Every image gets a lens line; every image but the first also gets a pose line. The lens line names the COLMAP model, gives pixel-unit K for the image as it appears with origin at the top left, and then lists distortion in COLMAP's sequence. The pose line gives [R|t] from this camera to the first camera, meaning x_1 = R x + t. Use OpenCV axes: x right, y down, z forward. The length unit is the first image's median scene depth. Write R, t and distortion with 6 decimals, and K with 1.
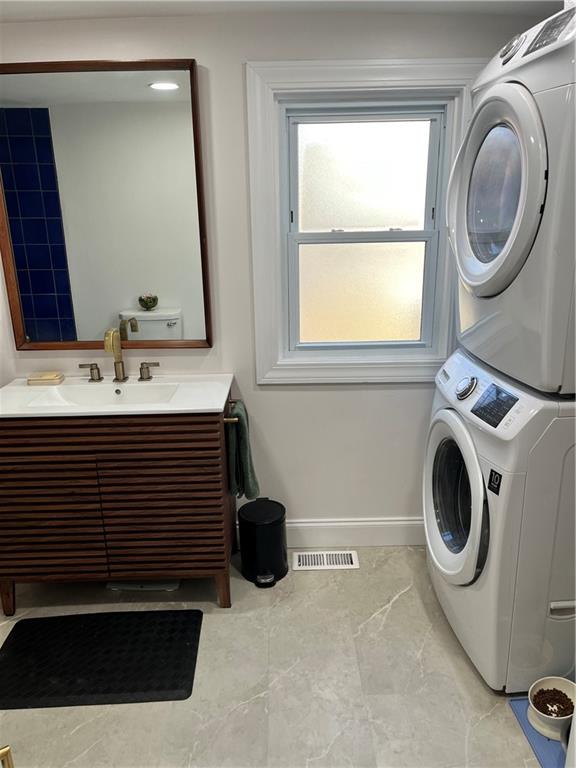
lens RADIAL K [[577.8, 0, 289.9], [0, 577.8, 385.8], [0, 0, 1]] dist [0.067669, -0.093616]
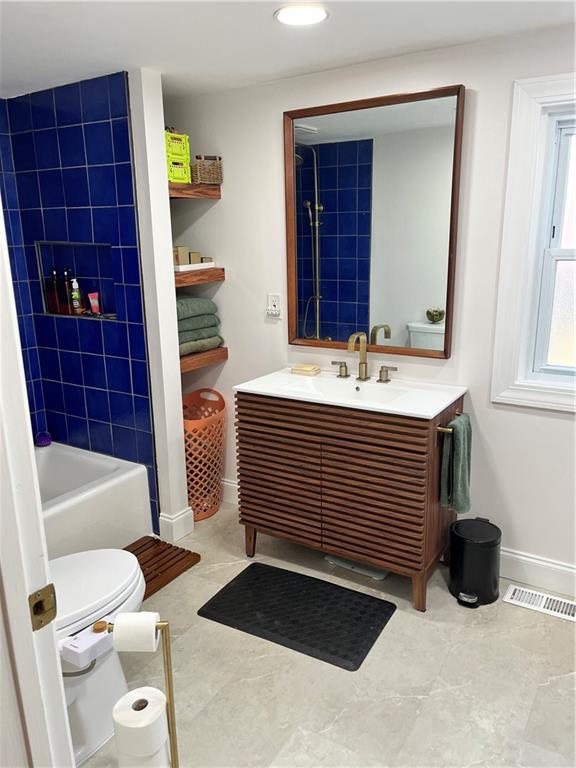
lens RADIAL K [[577.8, 0, 289.9], [0, 577.8, 385.8], [0, 0, 1]] dist [0.067669, -0.093616]
pose [[0.841657, 0.133408, -0.523274, 0.181924], [-0.148059, 0.988880, 0.013970, 0.008207], [0.519319, 0.065718, 0.852050, -0.020073]]
